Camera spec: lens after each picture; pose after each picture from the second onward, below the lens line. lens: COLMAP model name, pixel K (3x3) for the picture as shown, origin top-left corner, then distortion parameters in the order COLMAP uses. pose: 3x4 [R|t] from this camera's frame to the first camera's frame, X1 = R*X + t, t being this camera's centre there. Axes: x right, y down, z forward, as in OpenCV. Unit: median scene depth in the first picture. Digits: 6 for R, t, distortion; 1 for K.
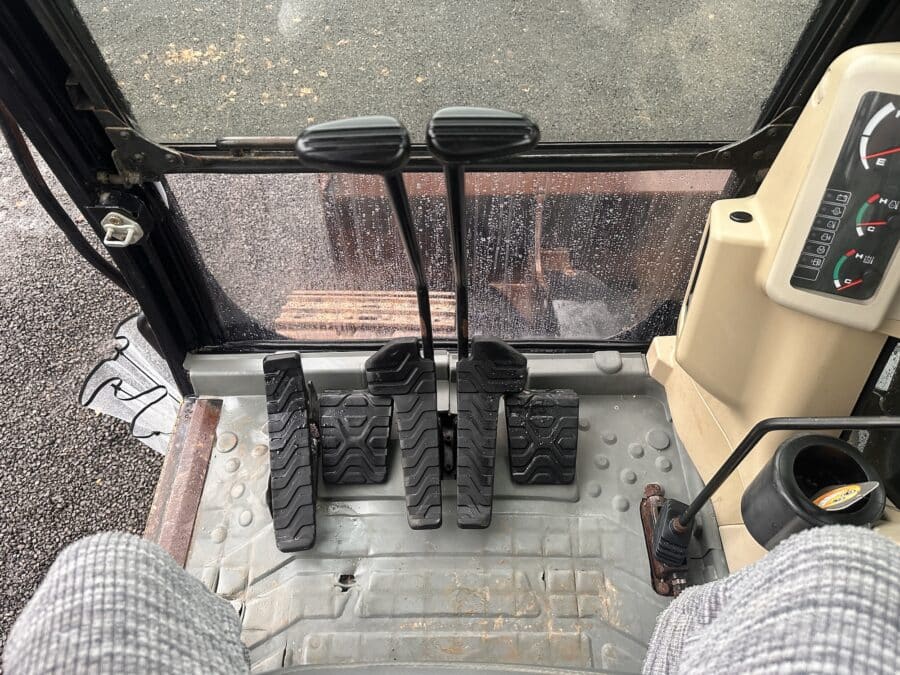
lens RADIAL K [[635.2, 0, 450.0], [0, 635.2, 337.5], [0, 0, 1]] dist [-0.021547, 0.003073]
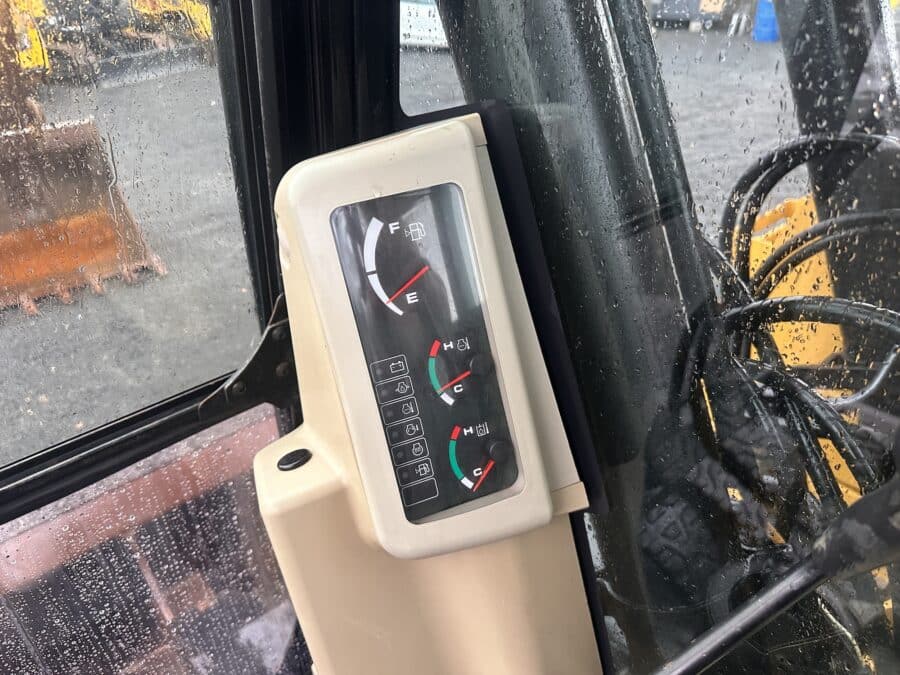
lens RADIAL K [[632.5, 0, 450.0], [0, 632.5, 337.5], [0, 0, 1]] dist [0.095189, -0.206449]
pose [[0.751031, -0.355220, 0.556570, 0.311329], [0.551138, 0.801460, -0.232184, -0.066349], [-0.363592, 0.481124, 0.797697, 0.447108]]
